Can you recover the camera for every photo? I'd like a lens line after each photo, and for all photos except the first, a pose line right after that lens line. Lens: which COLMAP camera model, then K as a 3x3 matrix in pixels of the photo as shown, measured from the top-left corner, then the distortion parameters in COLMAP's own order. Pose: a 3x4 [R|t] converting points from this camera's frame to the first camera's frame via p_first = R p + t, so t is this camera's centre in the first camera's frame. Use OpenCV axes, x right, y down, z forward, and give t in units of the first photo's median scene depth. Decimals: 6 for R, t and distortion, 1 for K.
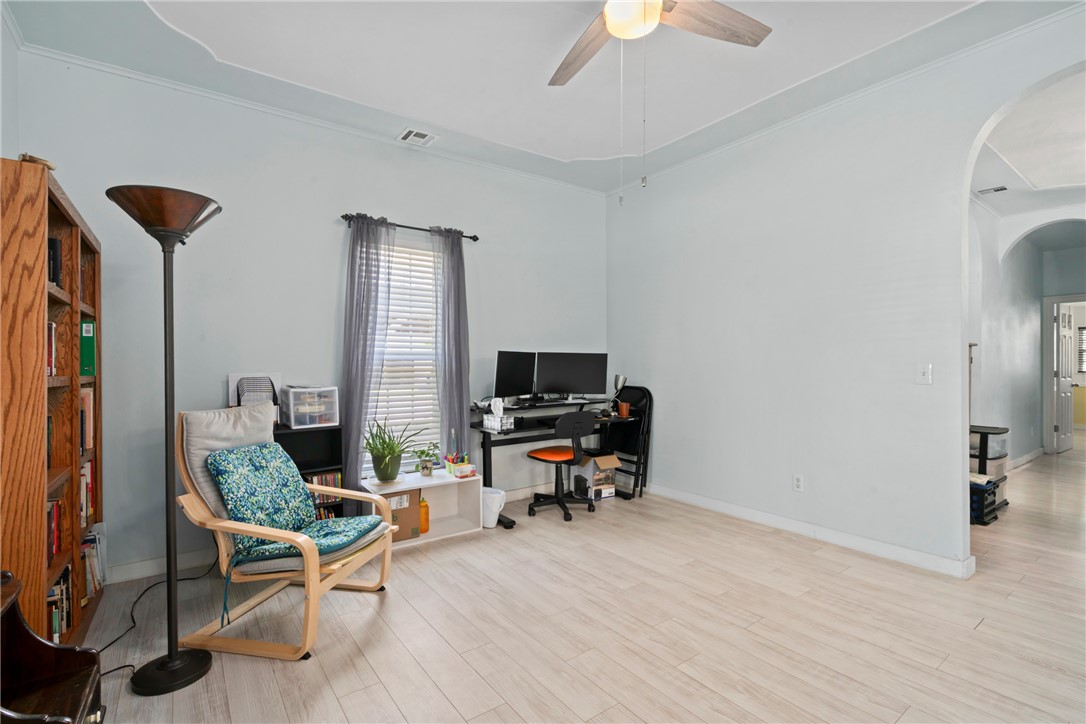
lens RADIAL K [[499.5, 0, 536.6], [0, 499.5, 364.9], [0, 0, 1]] dist [0.001223, 0.000346]
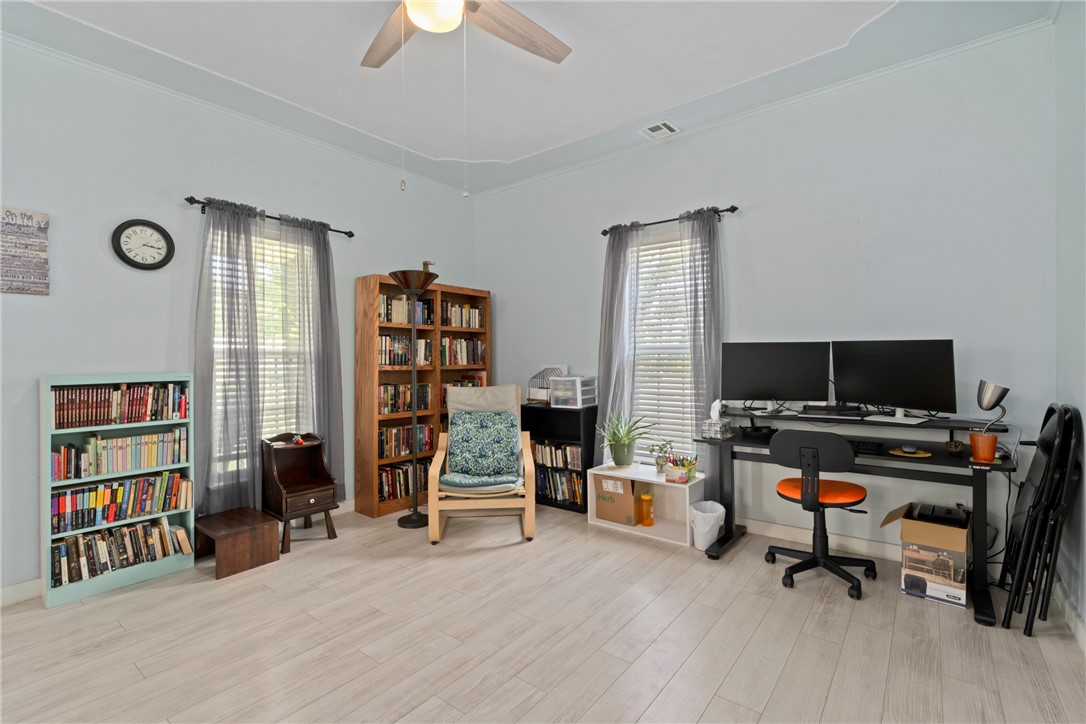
lens RADIAL K [[490.3, 0, 541.4], [0, 490.3, 357.3], [0, 0, 1]] dist [-0.002412, 0.000772]
pose [[0.276725, 0.002537, -0.960946, 0.664861], [0.004712, 0.999981, 0.003997, -0.009522], [0.960938, -0.005634, 0.276708, 0.525636]]
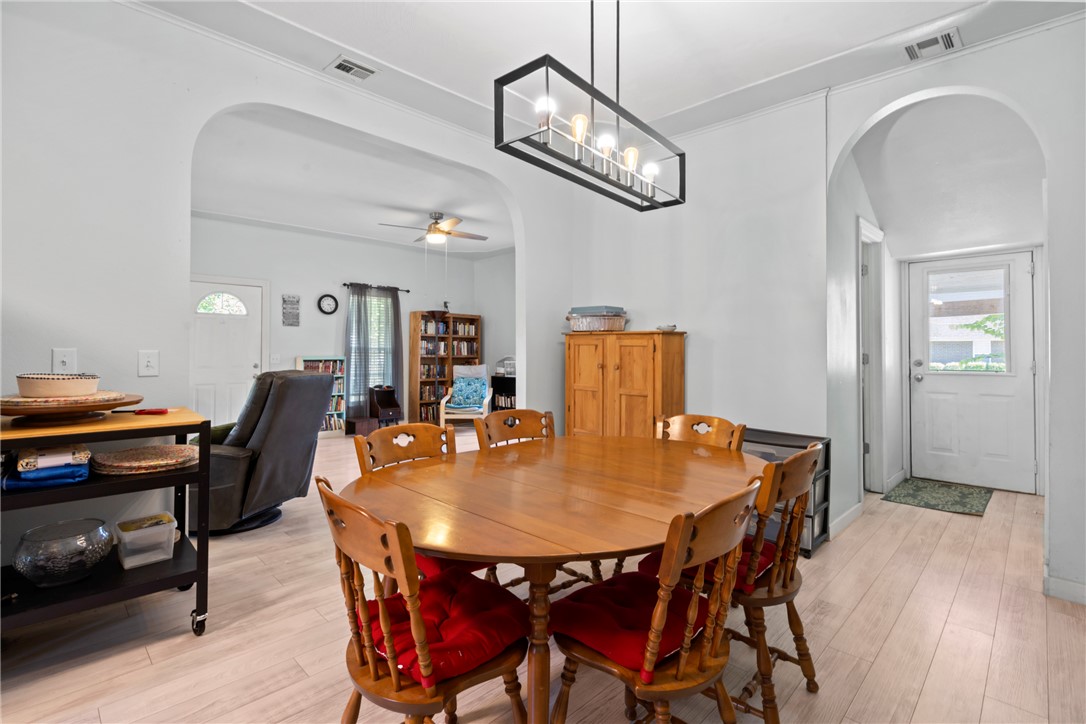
lens RADIAL K [[512.5, 0, 544.4], [0, 512.5, 342.4], [0, 0, 1]] dist [-0.000333, 0.000147]
pose [[0.180438, -0.015790, -0.983460, 1.940705], [-0.003689, 0.999853, -0.016730, -0.008251], [0.983580, 0.006647, 0.180353, 0.613909]]
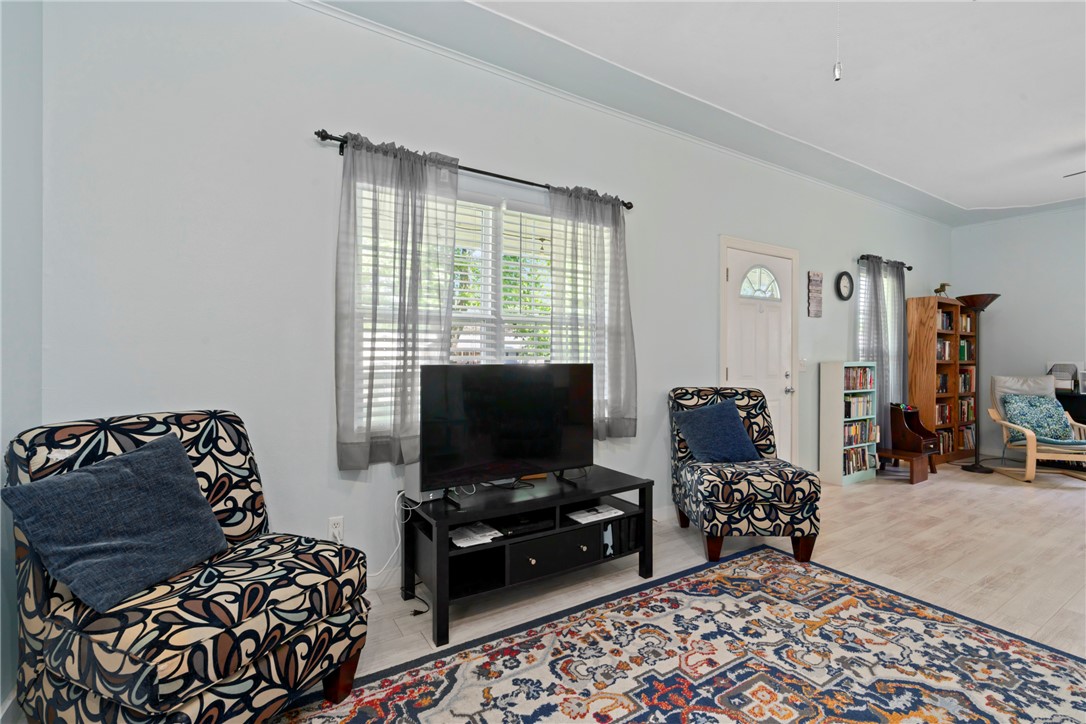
lens RADIAL K [[490.3, 0, 541.4], [0, 490.3, 357.3], [0, 0, 1]] dist [-0.002412, 0.000772]
pose [[-0.059752, 0.011047, -0.998152, 1.145097], [-0.009933, 0.999883, 0.011660, -0.001549], [0.998164, 0.010611, -0.059635, -0.672432]]
